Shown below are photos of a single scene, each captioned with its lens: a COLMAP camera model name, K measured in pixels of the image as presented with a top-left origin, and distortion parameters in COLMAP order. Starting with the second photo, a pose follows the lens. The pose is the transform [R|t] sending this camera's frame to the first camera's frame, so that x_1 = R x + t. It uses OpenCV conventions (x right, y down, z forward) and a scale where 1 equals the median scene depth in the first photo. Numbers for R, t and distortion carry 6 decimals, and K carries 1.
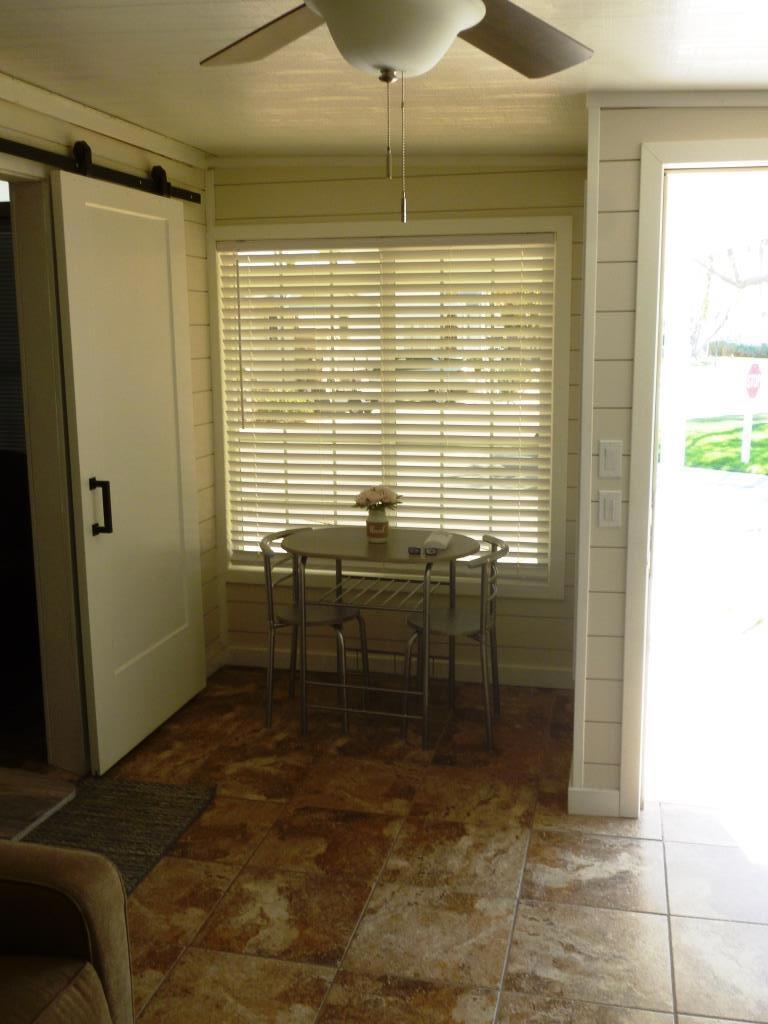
lens RADIAL K [[1014.5, 0, 384.0], [0, 1014.5, 512.0], [0, 0, 1]] dist [-0.004561, 0.014554]
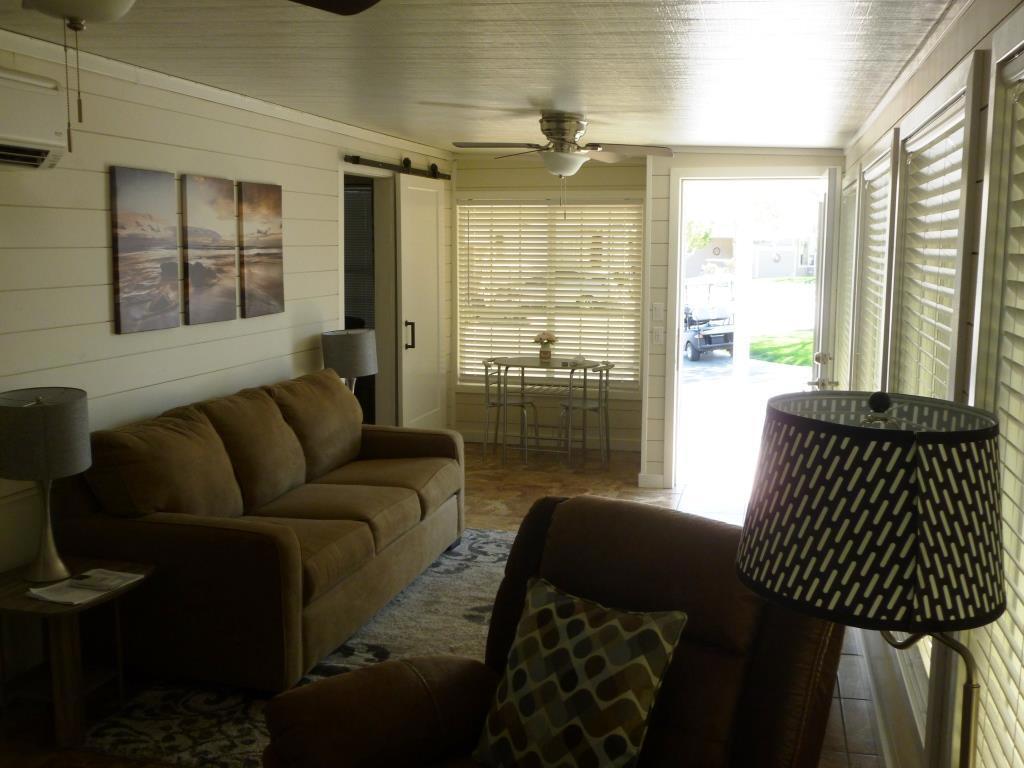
lens RADIAL K [[1014.5, 0, 512.0], [0, 1014.5, 384.0], [0, 0, 1]] dist [-0.004561, 0.014554]
pose [[0.999661, 0.016188, -0.020381, -0.029291], [-0.017039, 0.998961, -0.042269, 0.154244], [0.019676, 0.042602, 0.998898, -0.896270]]
